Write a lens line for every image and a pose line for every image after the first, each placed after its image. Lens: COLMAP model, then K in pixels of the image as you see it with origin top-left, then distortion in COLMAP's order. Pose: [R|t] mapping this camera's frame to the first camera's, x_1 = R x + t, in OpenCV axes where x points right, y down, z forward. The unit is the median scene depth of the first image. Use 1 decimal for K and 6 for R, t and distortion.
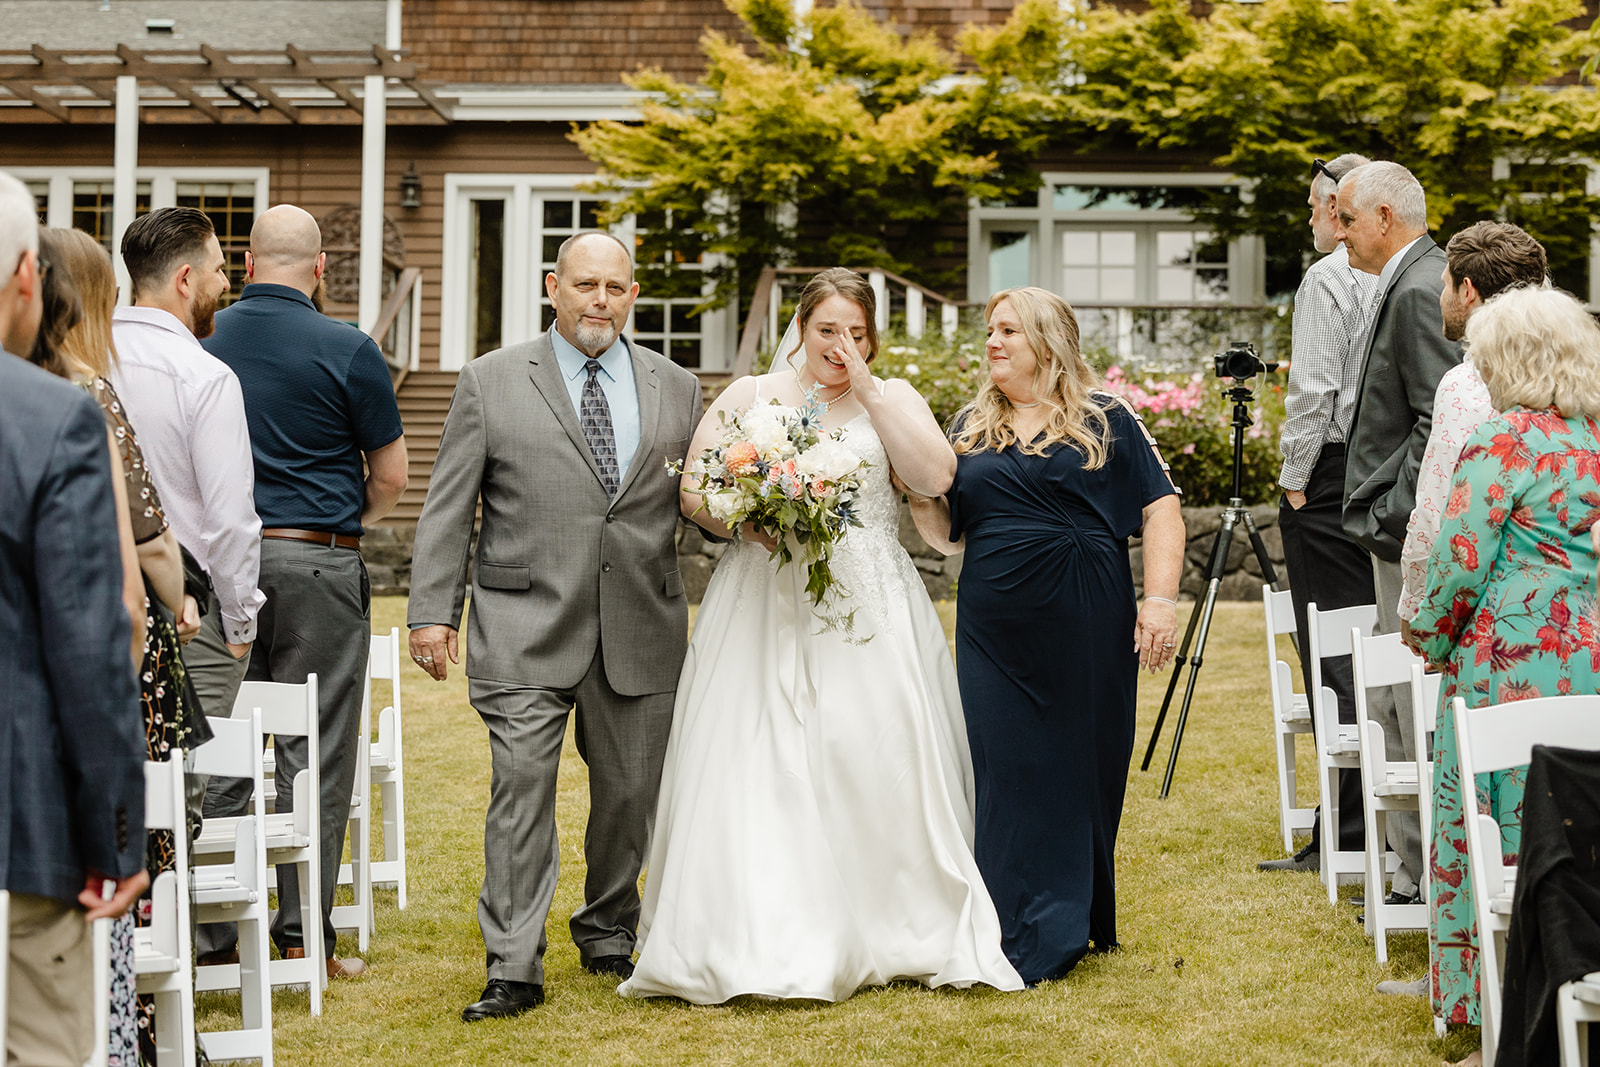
lens RADIAL K [[3293.4, 0, 806.6], [0, 3293.4, 456.4], [0, 0, 1]] dist [-0.092460, 0.581276]
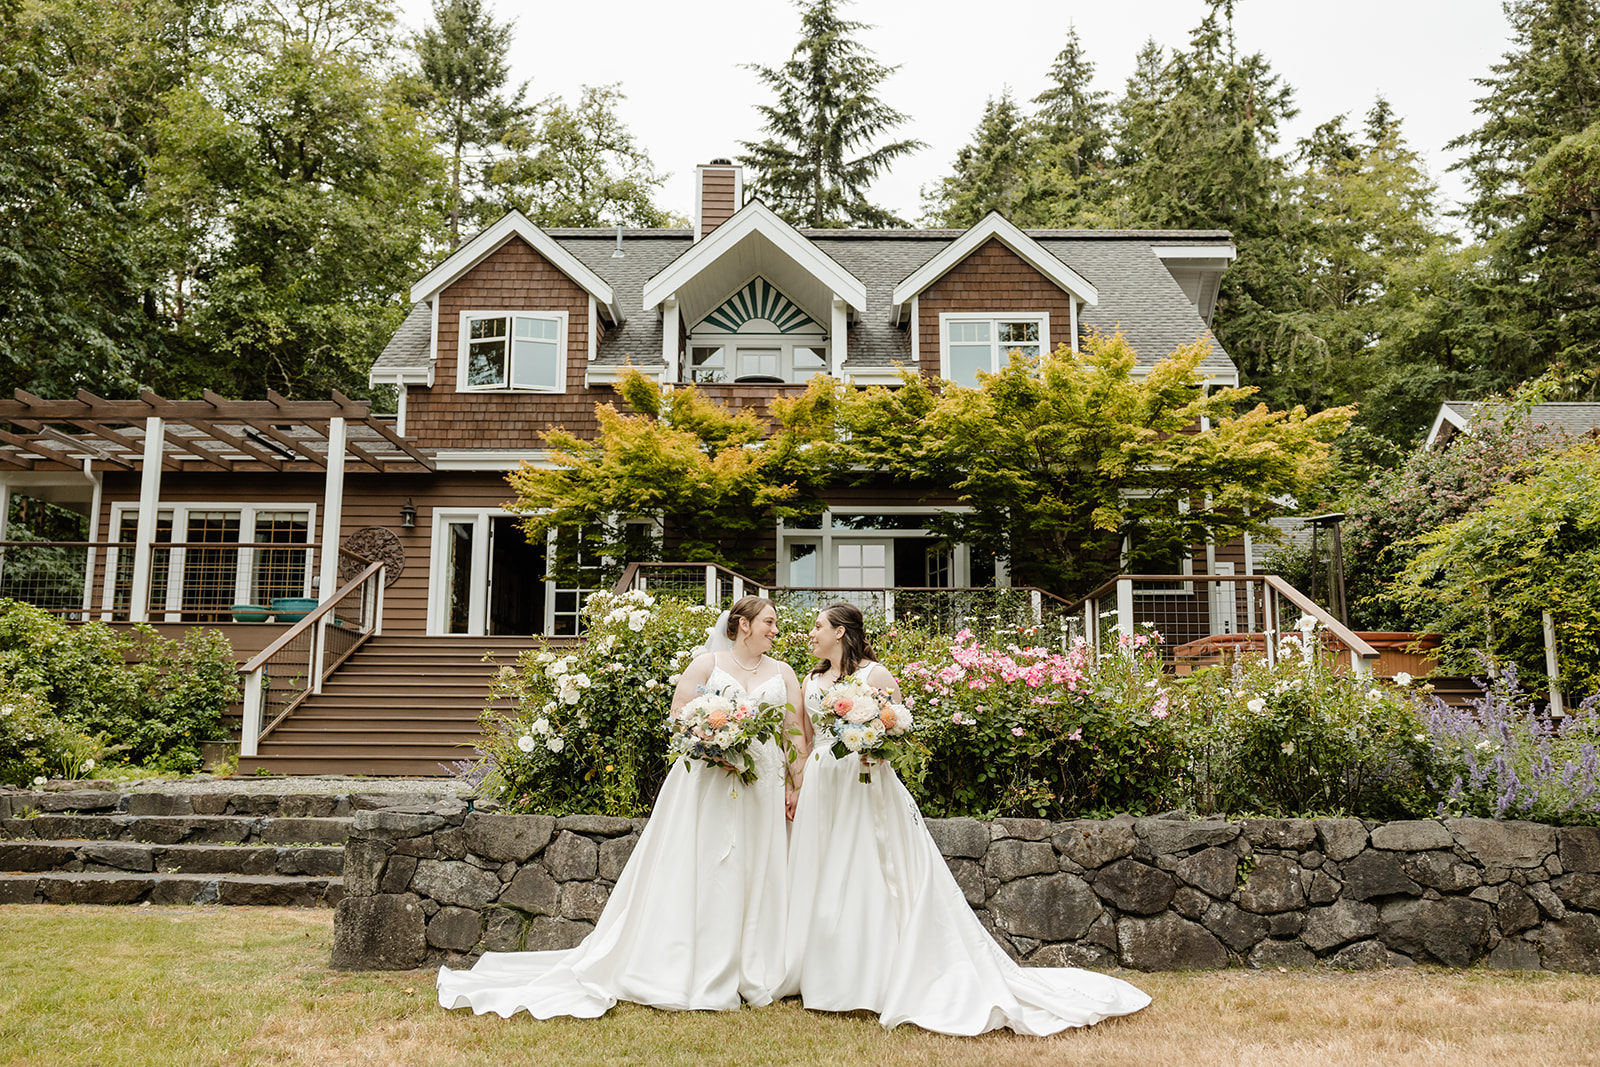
lens RADIAL K [[1148.8, 0, 746.6], [0, 1148.8, 560.2], [0, 0, 1]] dist [-0.013034, 0.003555]
pose [[0.999661, -0.000726, 0.026035, 0.022916], [0.003138, 0.995689, -0.092705, -0.012390], [-0.025855, 0.092755, 0.995353, 0.502559]]
